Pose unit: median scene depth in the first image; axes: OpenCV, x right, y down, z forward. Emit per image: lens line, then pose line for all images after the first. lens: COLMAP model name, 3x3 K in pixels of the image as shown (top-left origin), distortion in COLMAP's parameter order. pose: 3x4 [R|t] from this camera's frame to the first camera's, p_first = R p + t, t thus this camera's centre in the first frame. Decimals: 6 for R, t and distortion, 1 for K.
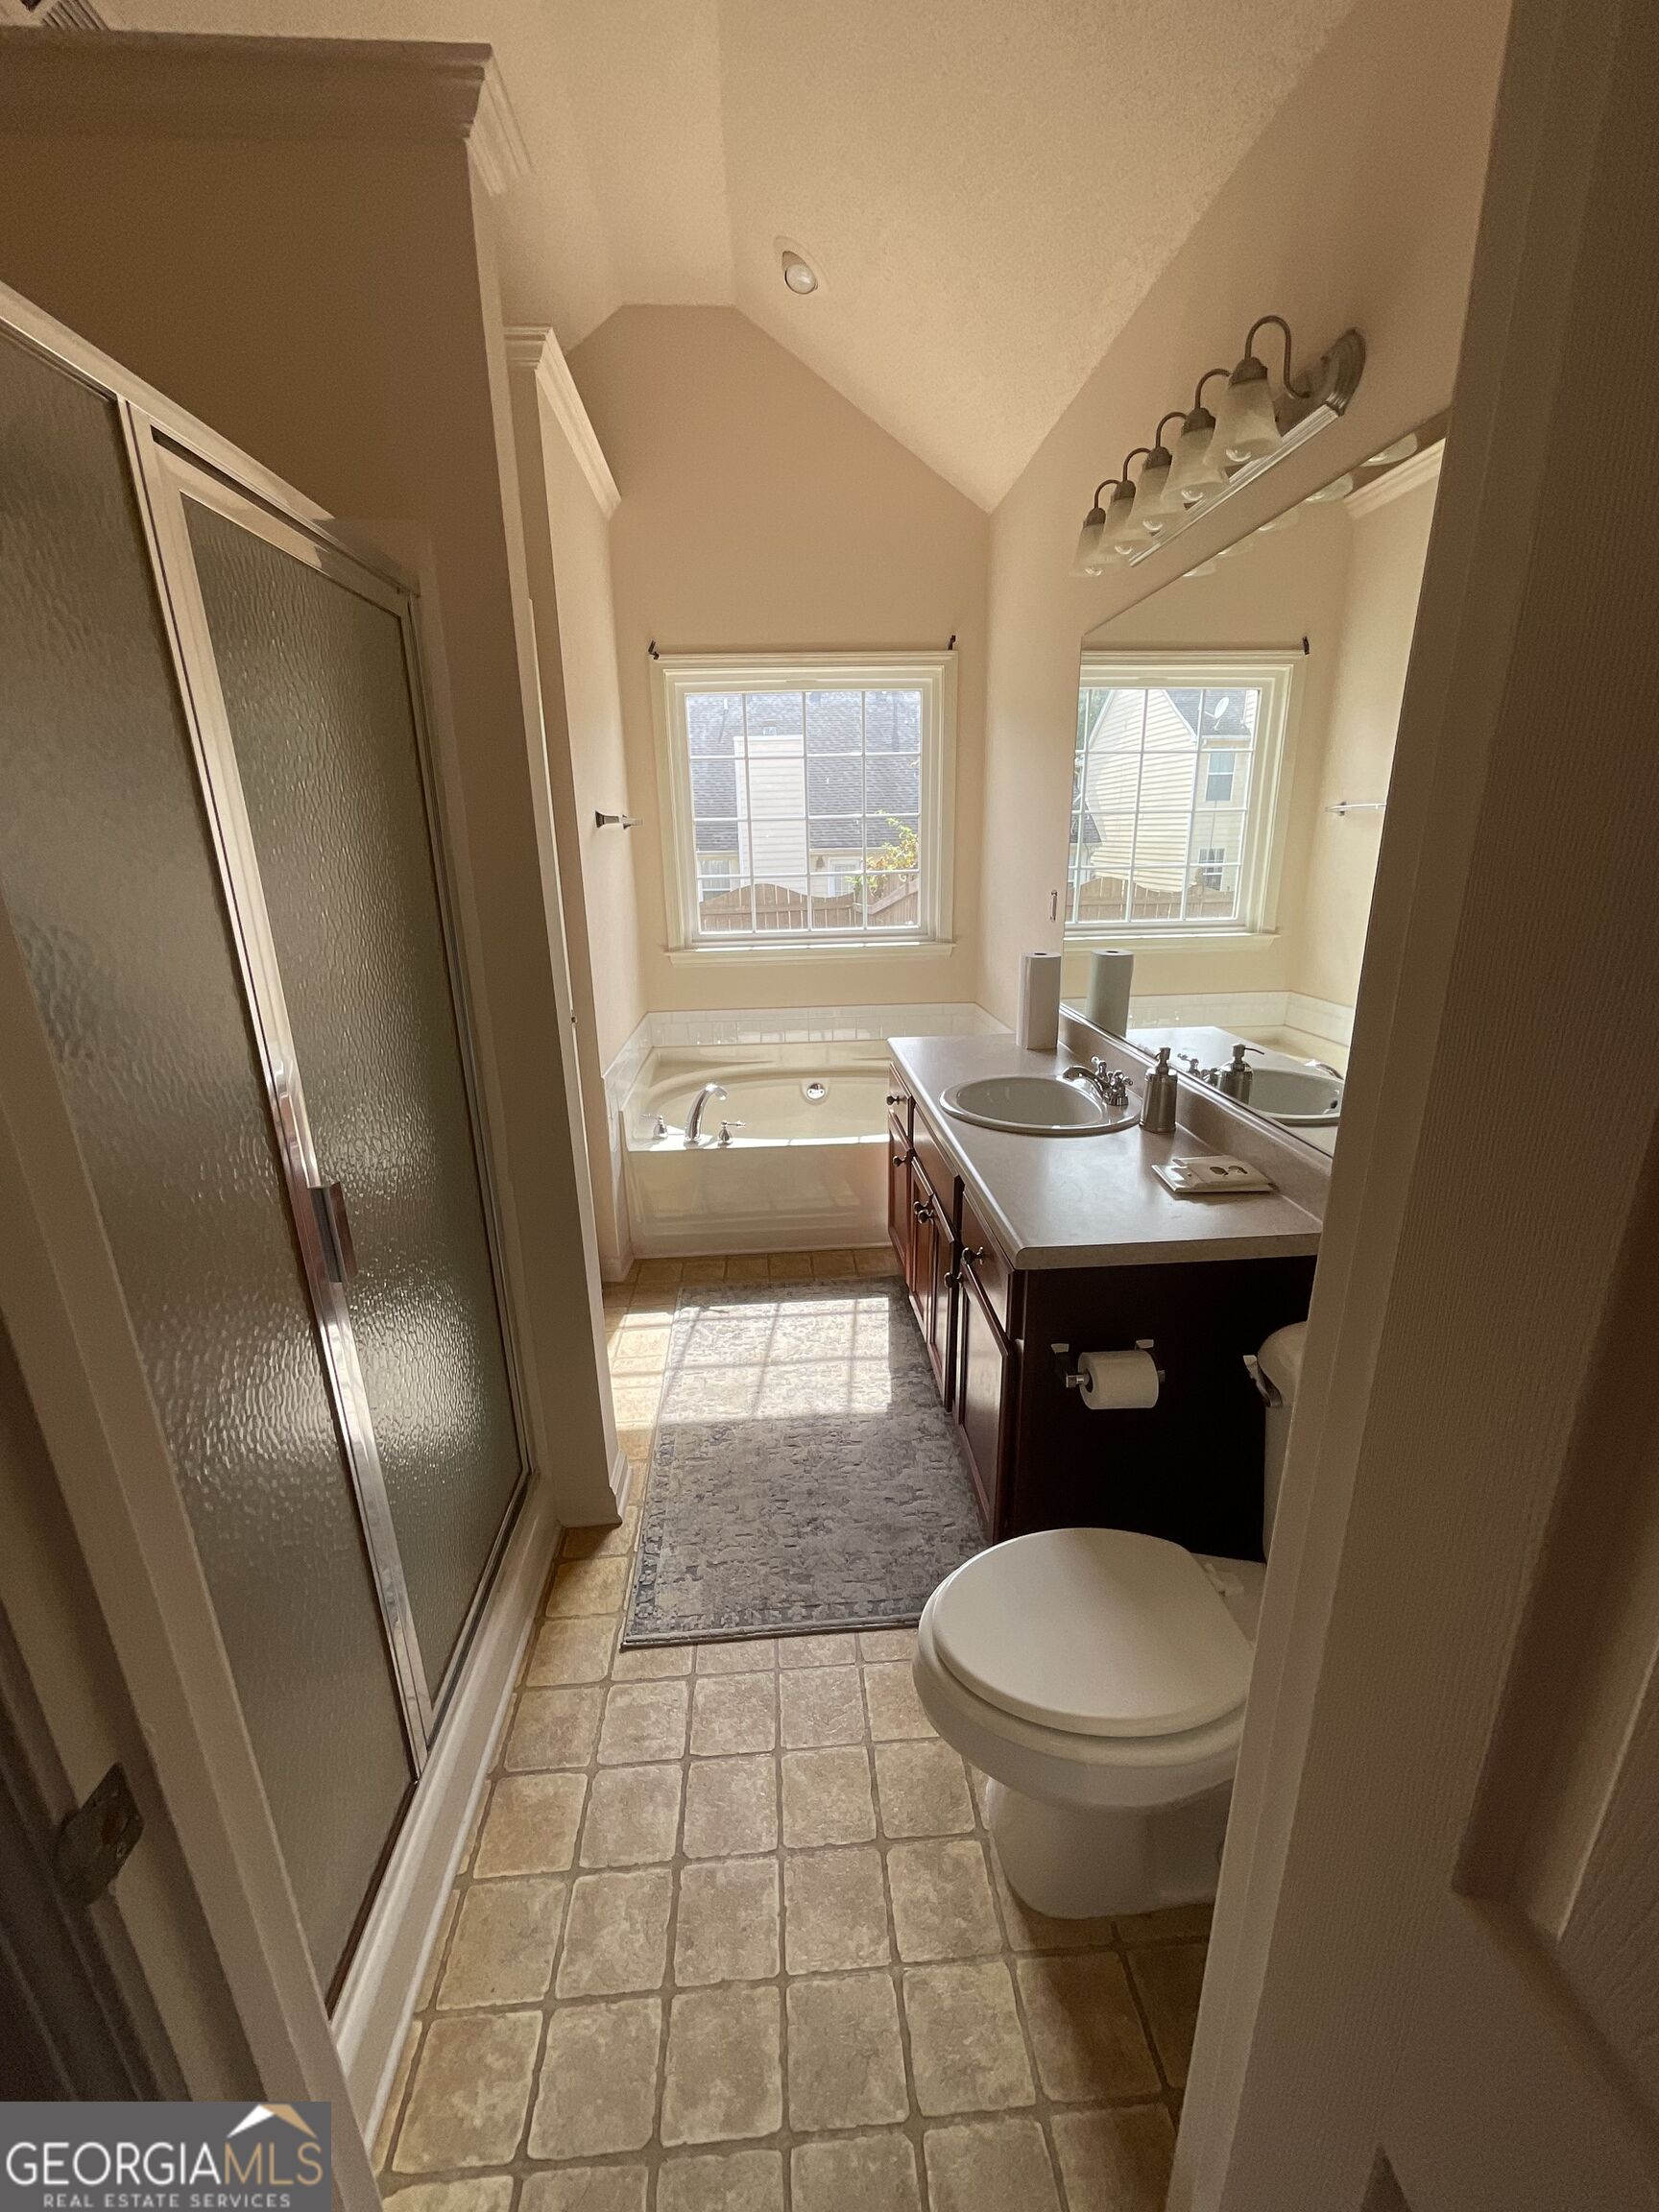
lens RADIAL K [[897.3, 0, 831.4], [0, 897.3, 1103.9], [0, 0, 1]] dist [0.004582, -0.001260]
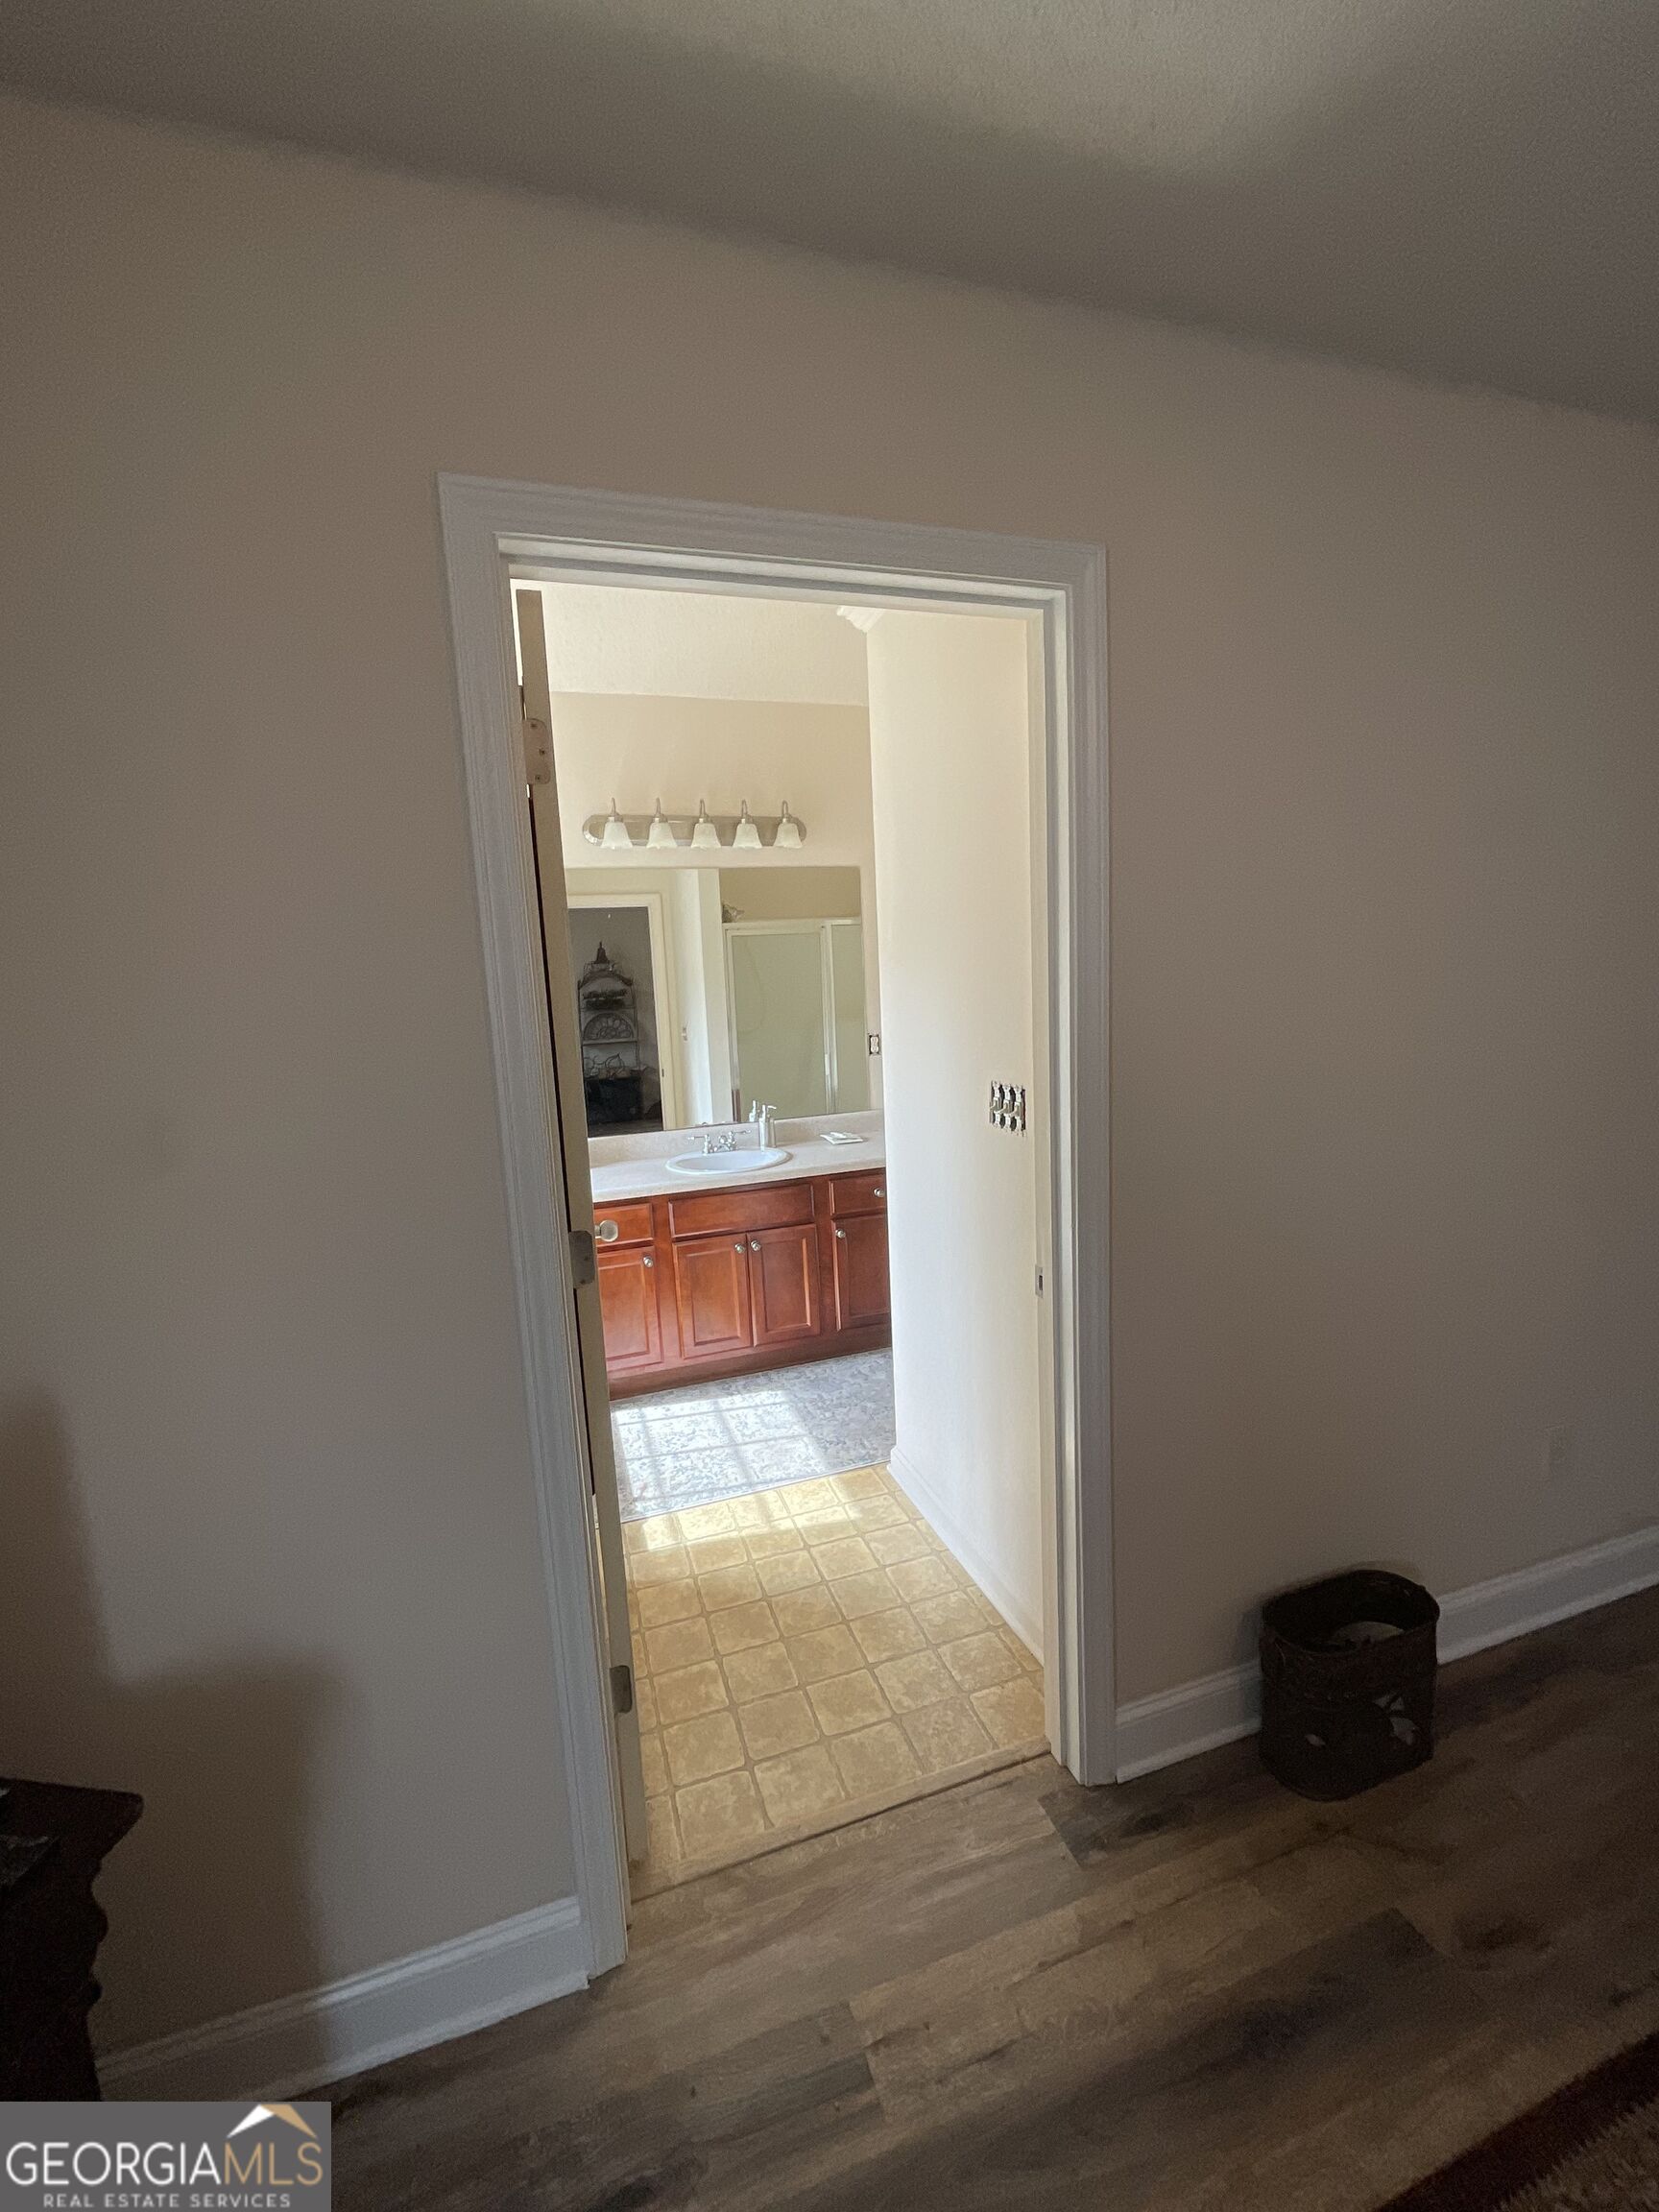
lens RADIAL K [[897.3, 0, 825.9], [0, 897.3, 1109.5], [0, 0, 1]] dist [0.004582, -0.001260]
pose [[-0.235263, -0.121311, 0.964331, -1.222029], [0.345967, 0.916742, 0.199728, -0.306498], [-0.908272, 0.380615, -0.173706, 0.988677]]
